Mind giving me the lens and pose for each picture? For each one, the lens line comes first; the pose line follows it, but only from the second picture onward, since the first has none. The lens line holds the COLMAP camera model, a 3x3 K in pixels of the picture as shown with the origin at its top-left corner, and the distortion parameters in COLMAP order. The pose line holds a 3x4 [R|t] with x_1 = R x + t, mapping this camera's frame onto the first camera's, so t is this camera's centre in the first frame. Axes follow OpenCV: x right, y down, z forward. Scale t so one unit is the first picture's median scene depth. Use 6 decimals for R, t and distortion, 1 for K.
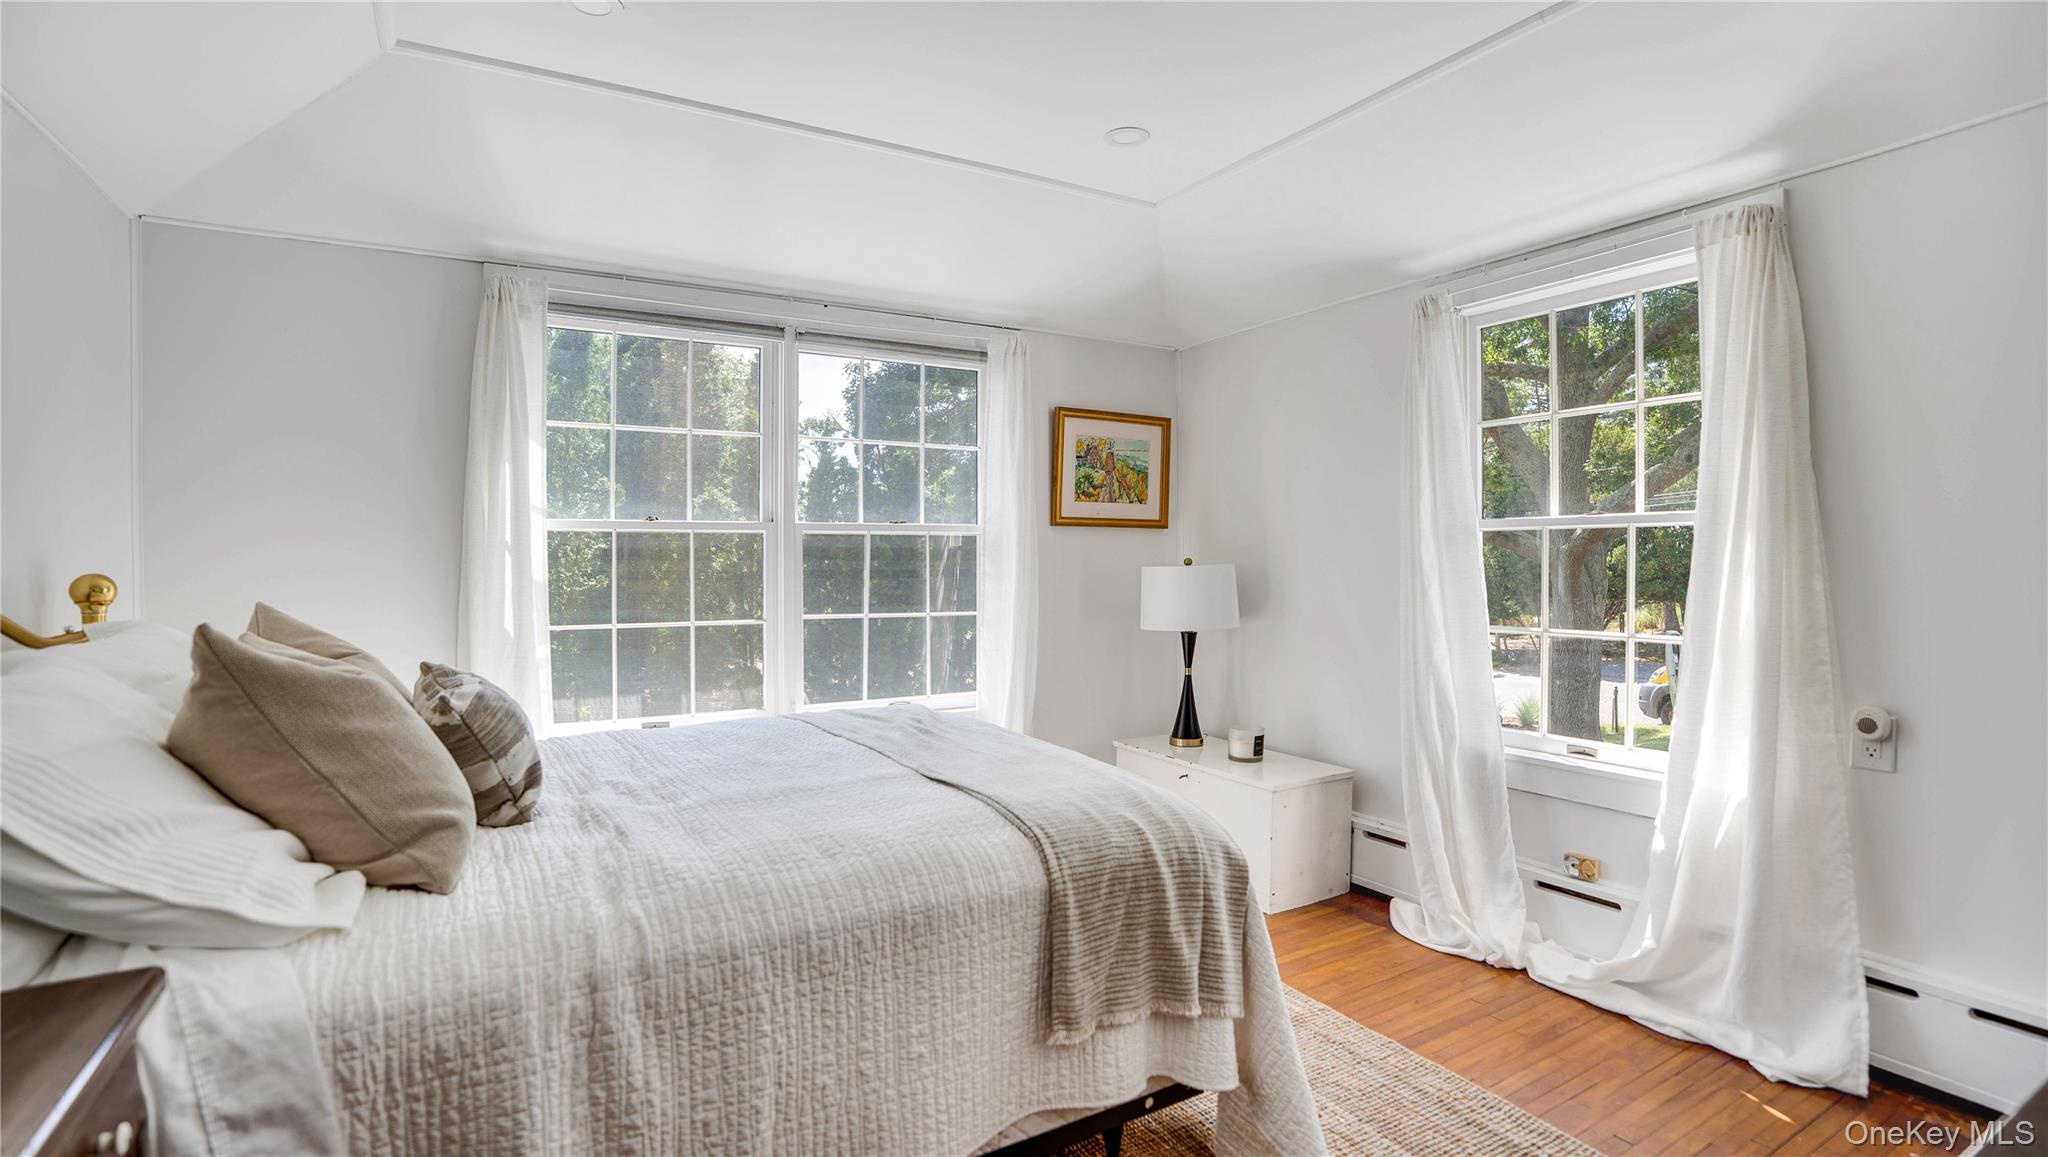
lens RADIAL K [[1007.0, 0, 1029.2], [0, 1007.0, 566.3], [0, 0, 1]] dist [-0.052819, 0.019139]
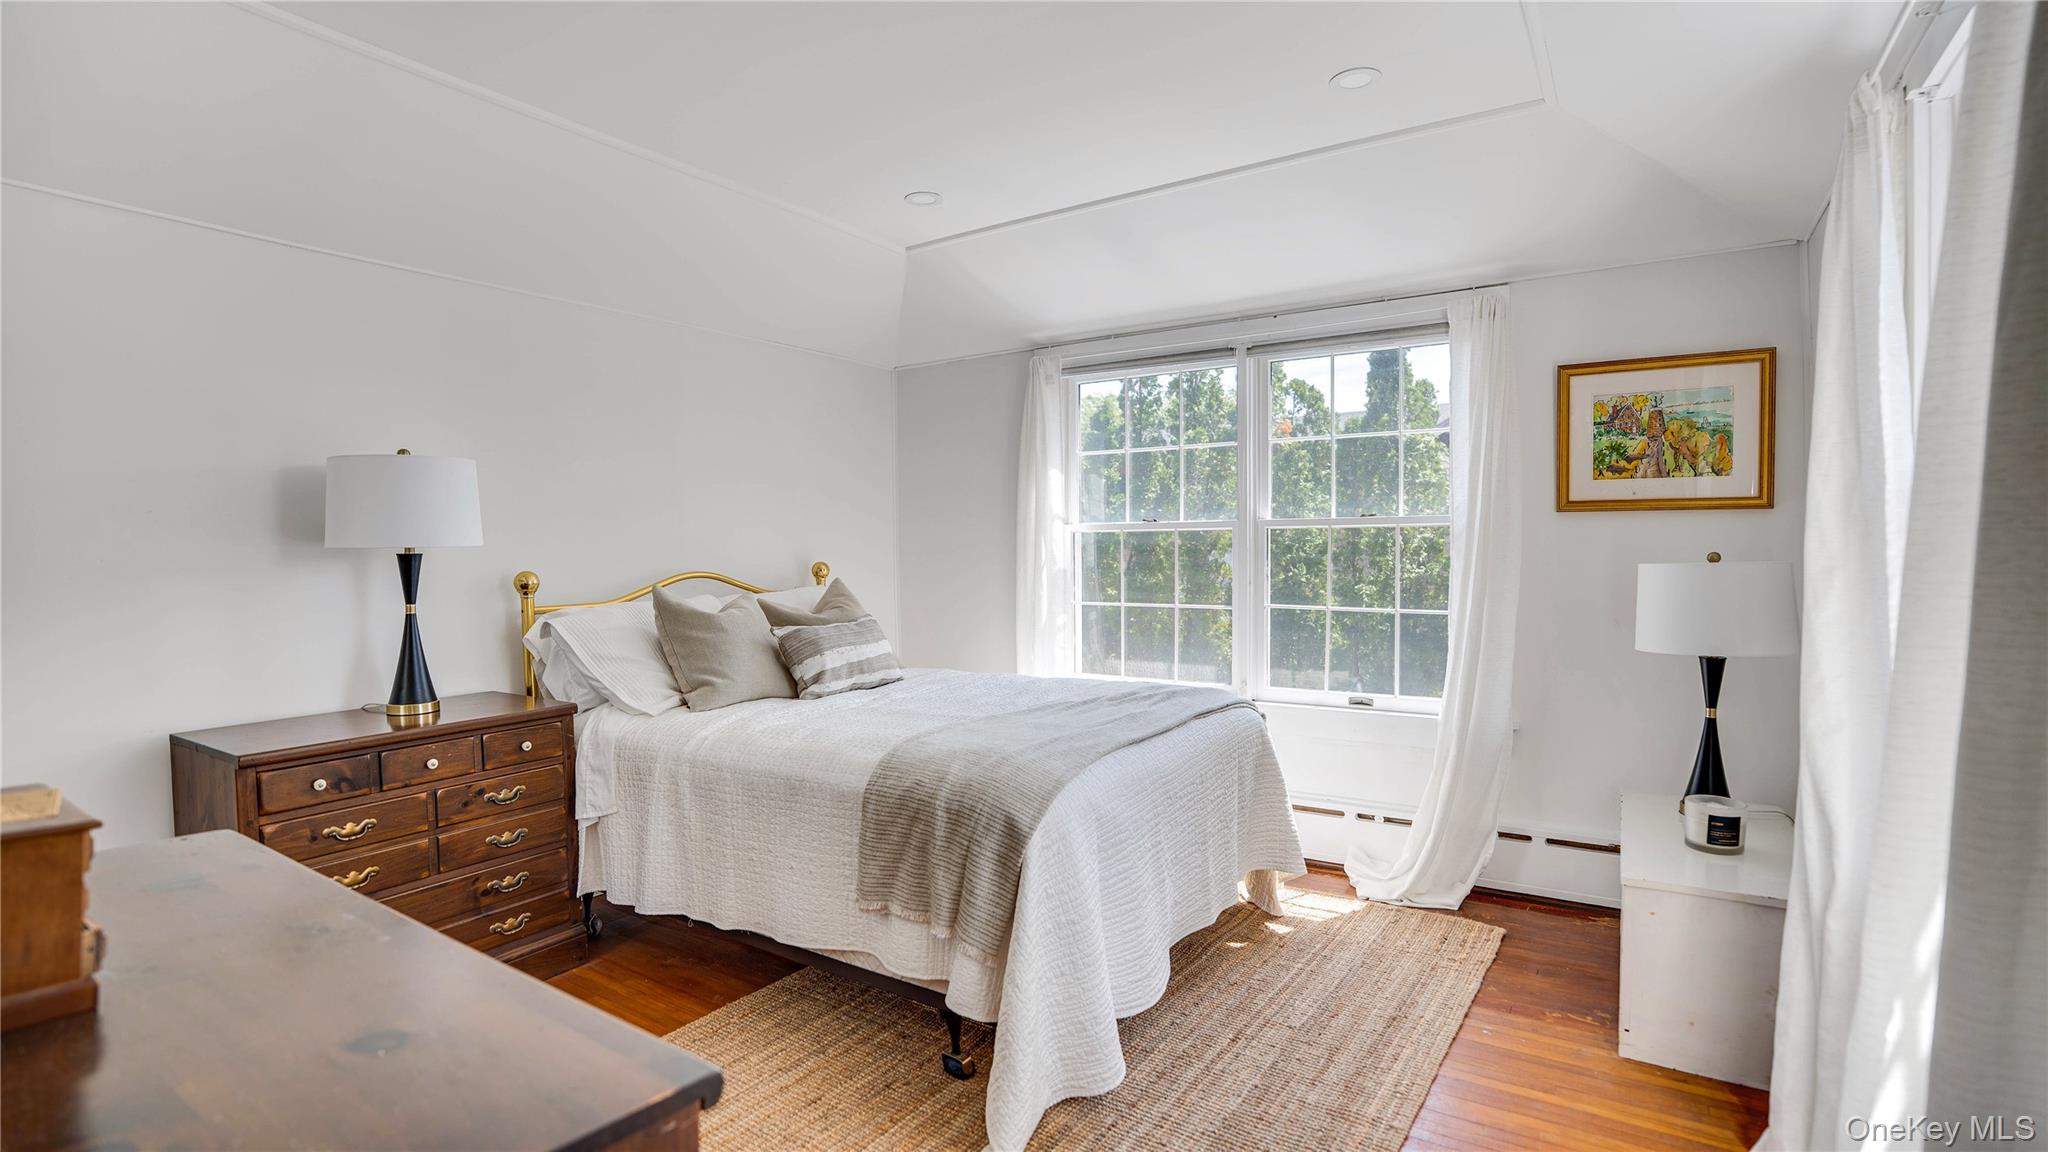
lens RADIAL K [[1007.0, 0, 1014.2], [0, 1007.0, 561.1], [0, 0, 1]] dist [-0.052819, 0.019139]
pose [[0.405261, 0.013043, -0.914108, 0.573817], [-0.000377, 0.999901, 0.014100, -0.011240], [0.914201, -0.005370, 0.405225, 0.265530]]
